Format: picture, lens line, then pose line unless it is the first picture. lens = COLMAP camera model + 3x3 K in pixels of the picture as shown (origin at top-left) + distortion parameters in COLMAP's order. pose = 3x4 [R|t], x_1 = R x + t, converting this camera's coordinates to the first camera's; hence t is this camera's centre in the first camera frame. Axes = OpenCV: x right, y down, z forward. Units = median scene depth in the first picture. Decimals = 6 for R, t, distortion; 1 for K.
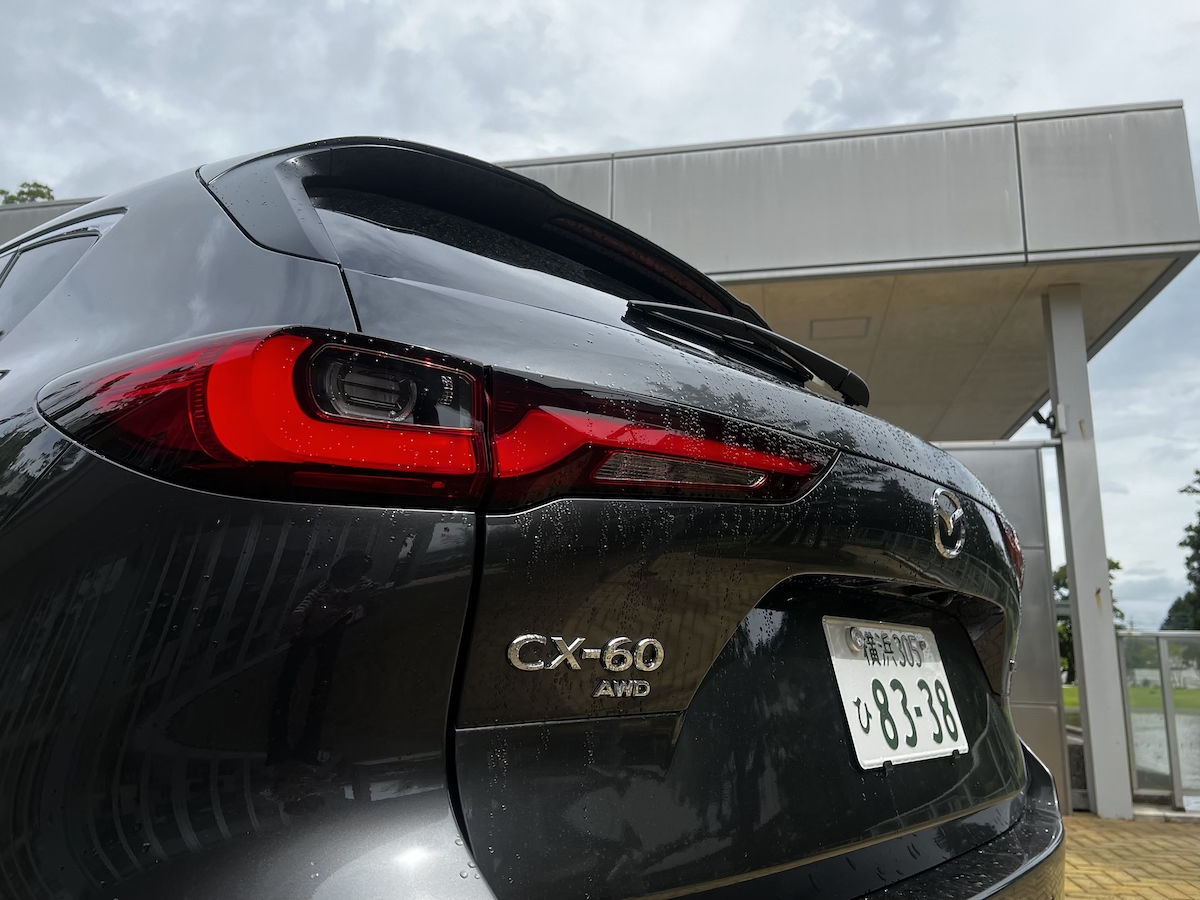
lens RADIAL K [[931.7, 0, 600.0], [0, 931.7, 450.0], [0, 0, 1]] dist [0.001018, -0.008820]
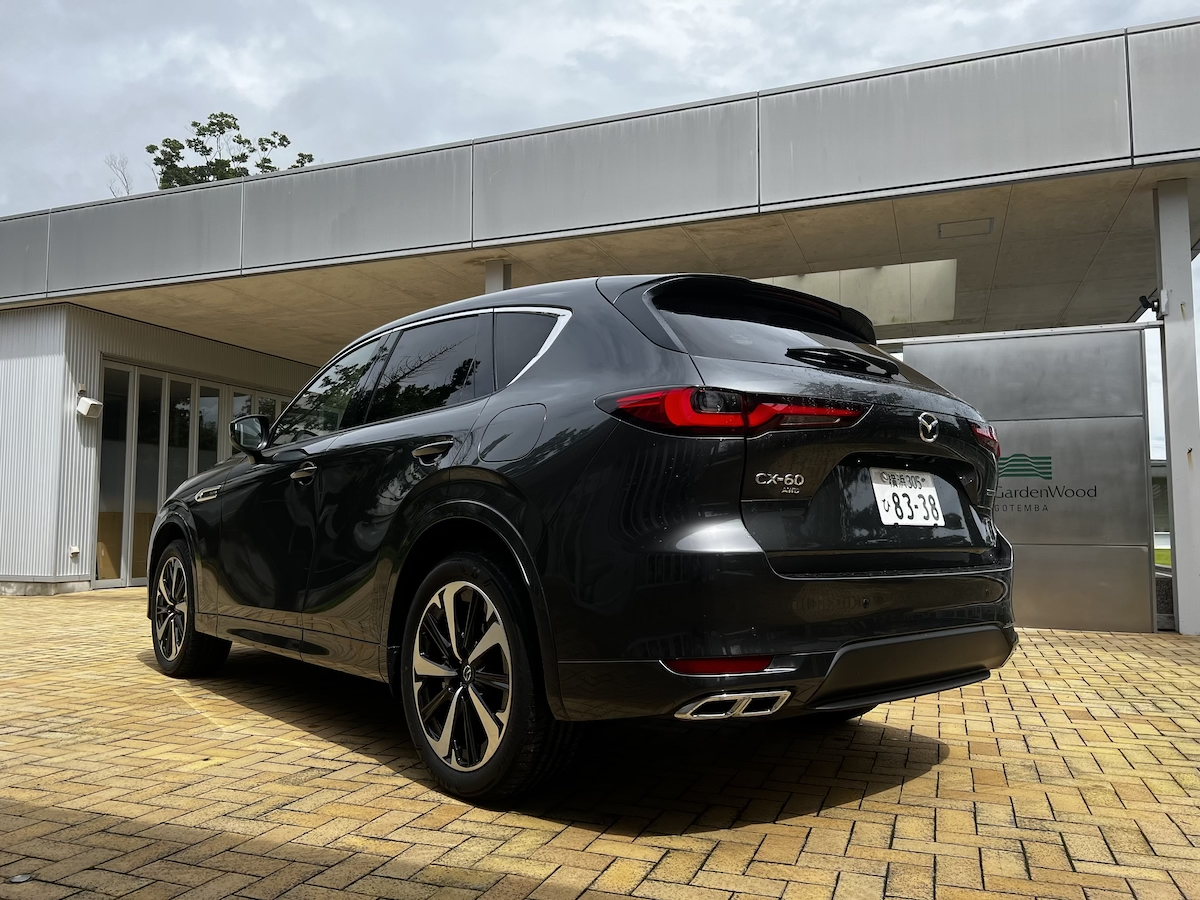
lens RADIAL K [[907.8, 0, 600.0], [0, 907.8, 450.0], [0, 0, 1]] dist [0.104136, -0.138609]
pose [[0.986770, -0.031687, -0.159002, -0.078291], [0.052363, 0.990445, 0.127581, -0.204743], [0.153440, -0.134219, 0.979000, -1.407180]]
